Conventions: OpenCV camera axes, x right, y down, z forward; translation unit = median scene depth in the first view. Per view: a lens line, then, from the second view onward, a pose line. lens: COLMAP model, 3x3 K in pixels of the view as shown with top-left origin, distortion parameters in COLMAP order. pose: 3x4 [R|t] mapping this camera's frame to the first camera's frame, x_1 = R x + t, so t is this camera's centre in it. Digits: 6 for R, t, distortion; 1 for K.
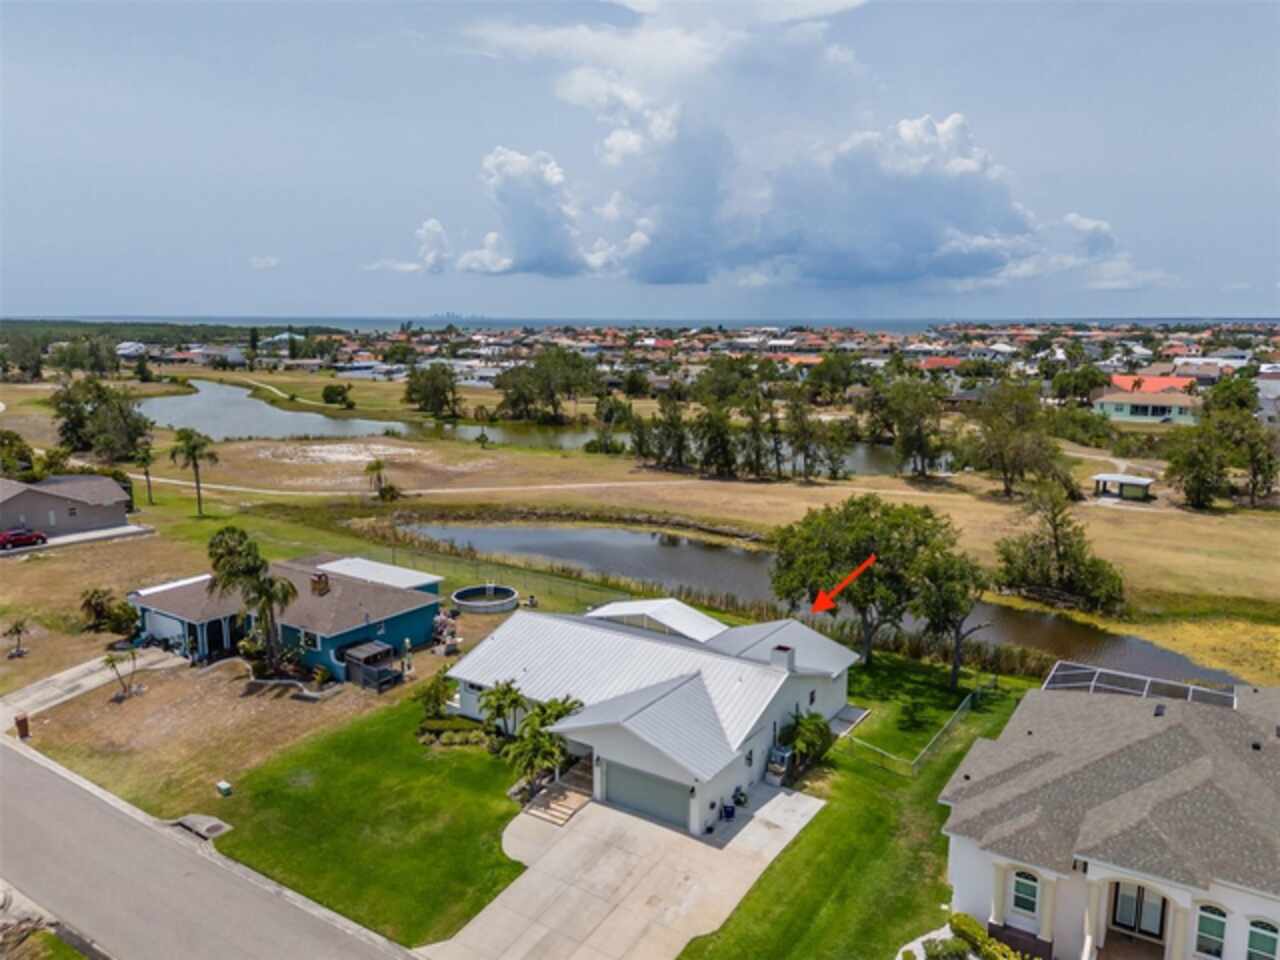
lens RADIAL K [[933.8, 0, 640.0], [0, 933.8, 480.0], [0, 0, 1]] dist [0.085182, -0.091561]
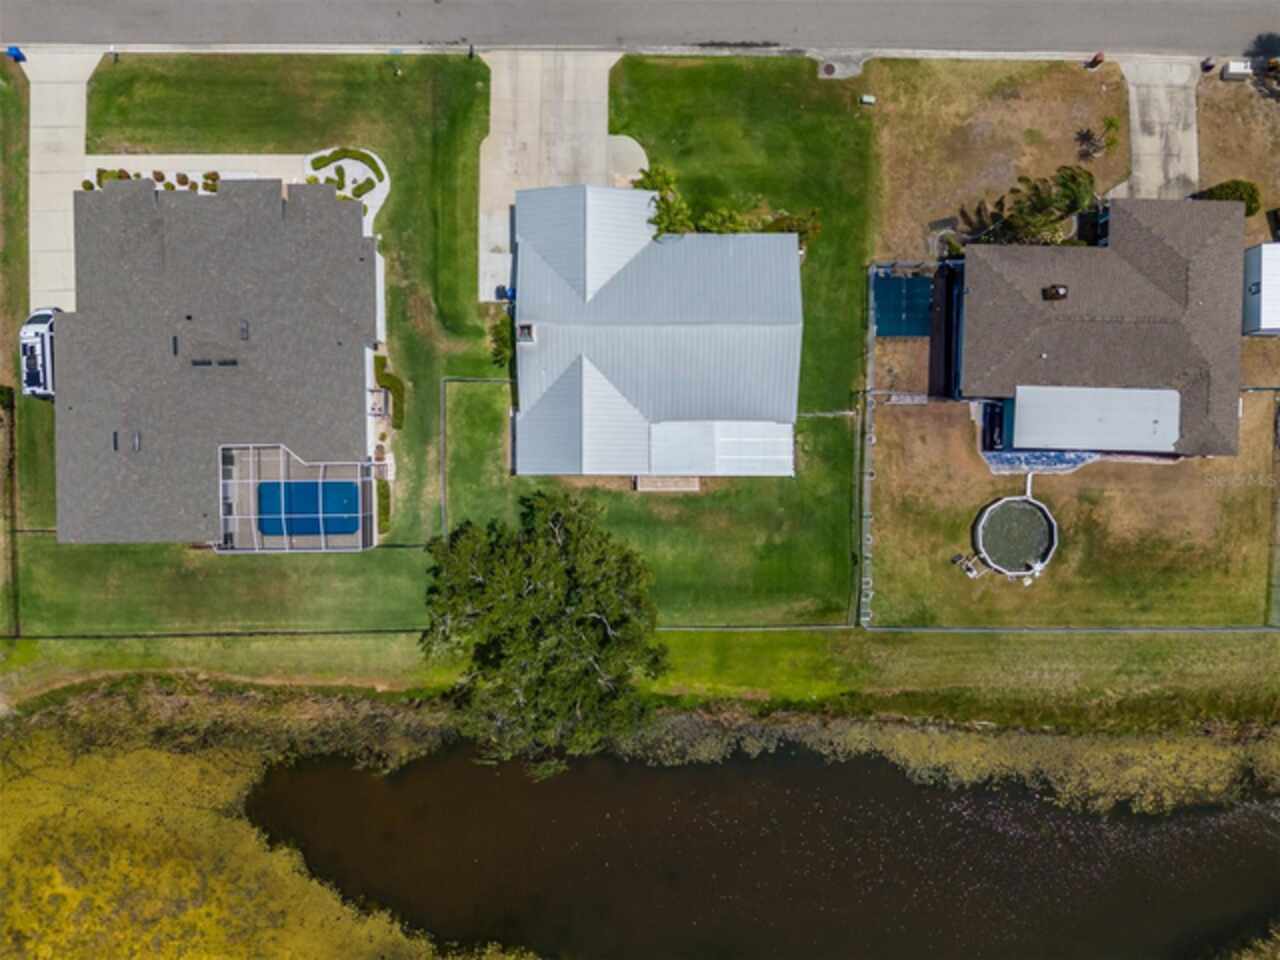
lens RADIAL K [[933.8, 0, 640.0], [0, 933.8, 480.0], [0, 0, 1]] dist [0.085182, -0.091561]
pose [[-0.833897, 0.551815, -0.010775, 0.133627], [-0.108257, -0.144391, 0.983581, -0.946230], [0.541199, 0.821372, 0.180145, 0.923015]]
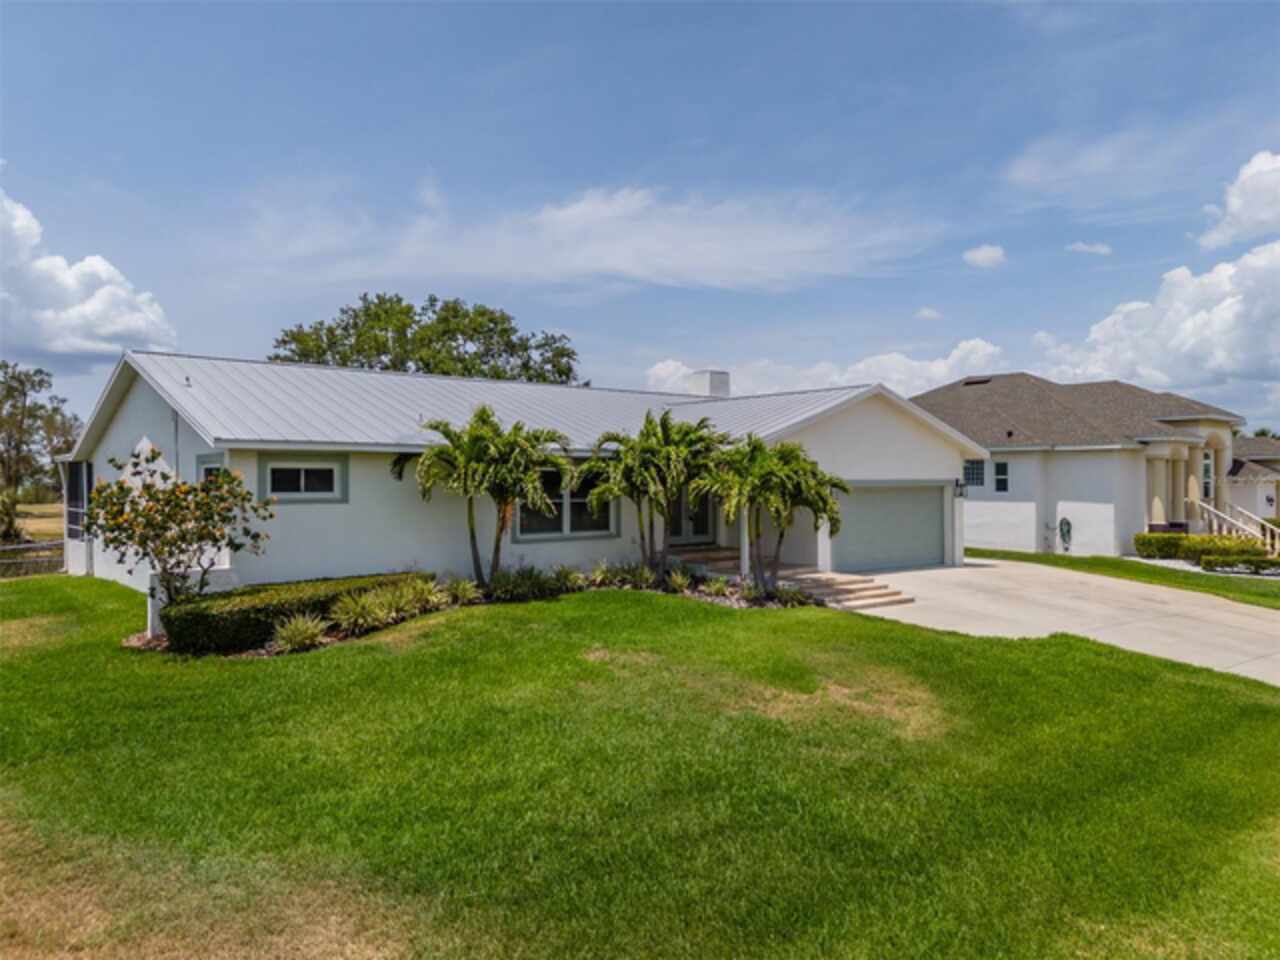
lens RADIAL K [[933.8, 0, 640.0], [0, 933.8, 480.0], [0, 0, 1]] dist [0.085182, -0.091561]
pose [[0.286773, -0.002864, 0.957994, -0.433618], [0.165203, 0.985162, -0.046508, 0.248618], [-0.943647, 0.171600, 0.282992, 0.791174]]
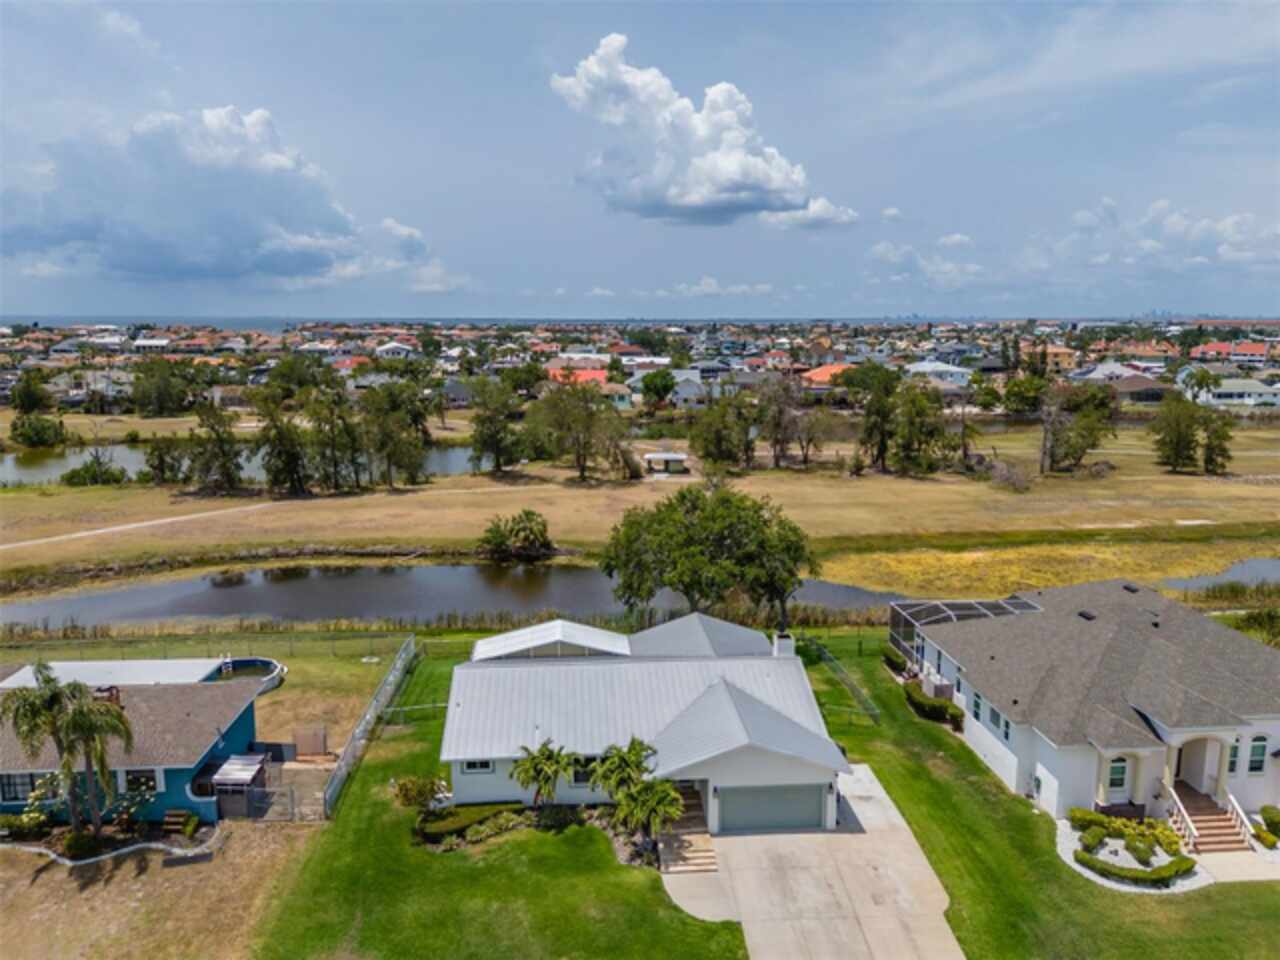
lens RADIAL K [[933.8, 0, 640.0], [0, 933.8, 480.0], [0, 0, 1]] dist [0.085182, -0.091561]
pose [[0.784805, -0.106693, 0.610489, -0.533235], [0.105927, 0.993667, 0.037487, -0.044375], [-0.610623, 0.035247, 0.791137, 0.241959]]
